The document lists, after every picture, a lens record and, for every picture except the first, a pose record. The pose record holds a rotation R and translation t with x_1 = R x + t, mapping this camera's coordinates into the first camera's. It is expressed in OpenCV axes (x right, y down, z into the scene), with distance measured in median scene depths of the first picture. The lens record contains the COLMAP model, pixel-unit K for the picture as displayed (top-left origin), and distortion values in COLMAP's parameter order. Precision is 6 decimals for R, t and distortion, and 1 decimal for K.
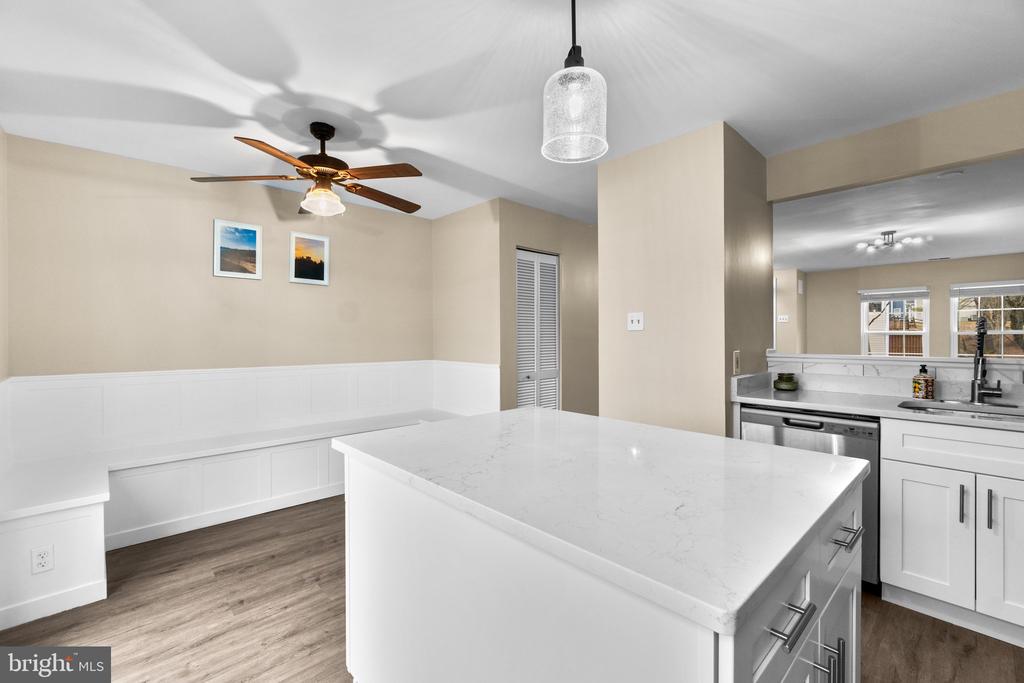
lens RADIAL K [[442.5, 0, 508.9], [0, 442.5, 338.8], [0, 0, 1]] dist [-0.002572, -0.000054]
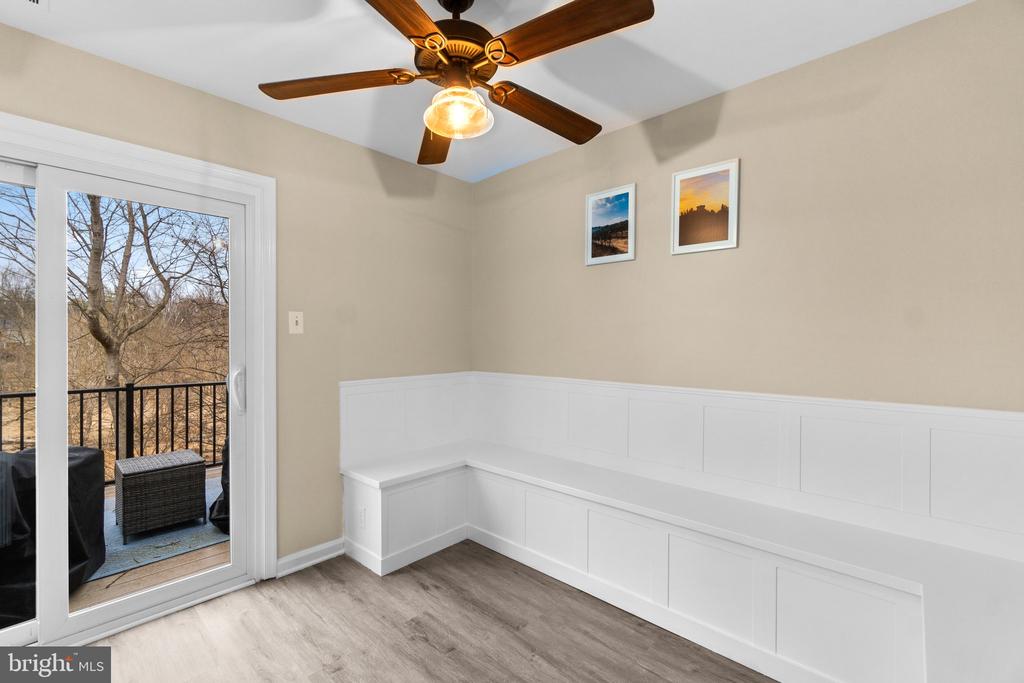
lens RADIAL K [[442.5, 0, 507.6], [0, 442.5, 341.8], [0, 0, 1]] dist [-0.002572, -0.000054]
pose [[0.068524, 0.003969, -0.997642, 0.136998], [-0.006937, 0.999970, 0.003502, -0.003626], [0.997625, 0.006681, 0.068550, 0.797225]]
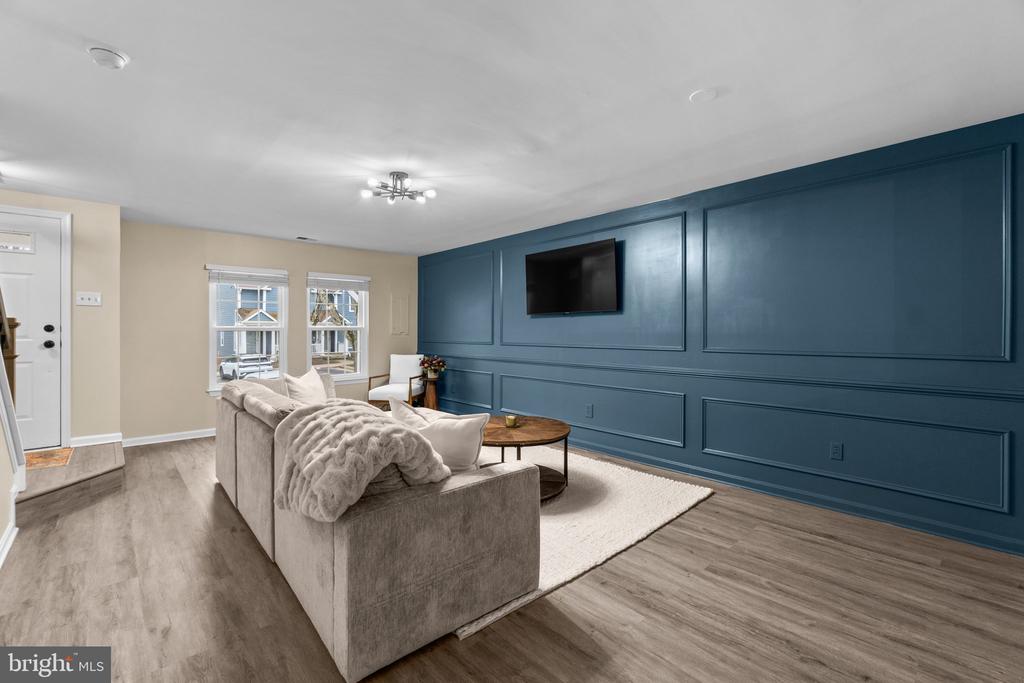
lens RADIAL K [[442.5, 0, 507.1], [0, 442.5, 328.5], [0, 0, 1]] dist [-0.002572, -0.000054]
pose [[0.010177, 0.007781, 0.999918, 0.303011], [0.008717, 0.999931, -0.007870, -0.006985], [-0.999910, 0.008796, 0.010109, 1.286044]]
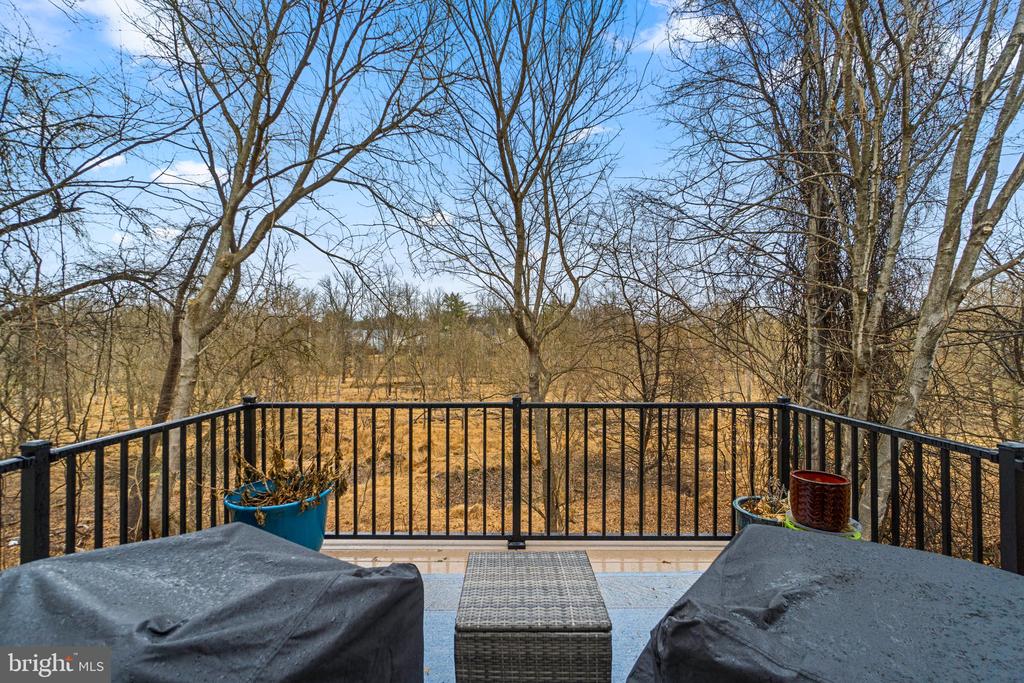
lens RADIAL K [[442.5, 0, 507.3], [0, 442.5, 340.4], [0, 0, 1]] dist [-0.002572, -0.000054]
pose [[-0.686421, 0.000640, -0.727204, -0.530454], [-0.000601, 0.999999, 0.001447, 0.012156], [0.727204, 0.001430, -0.686420, 0.403226]]
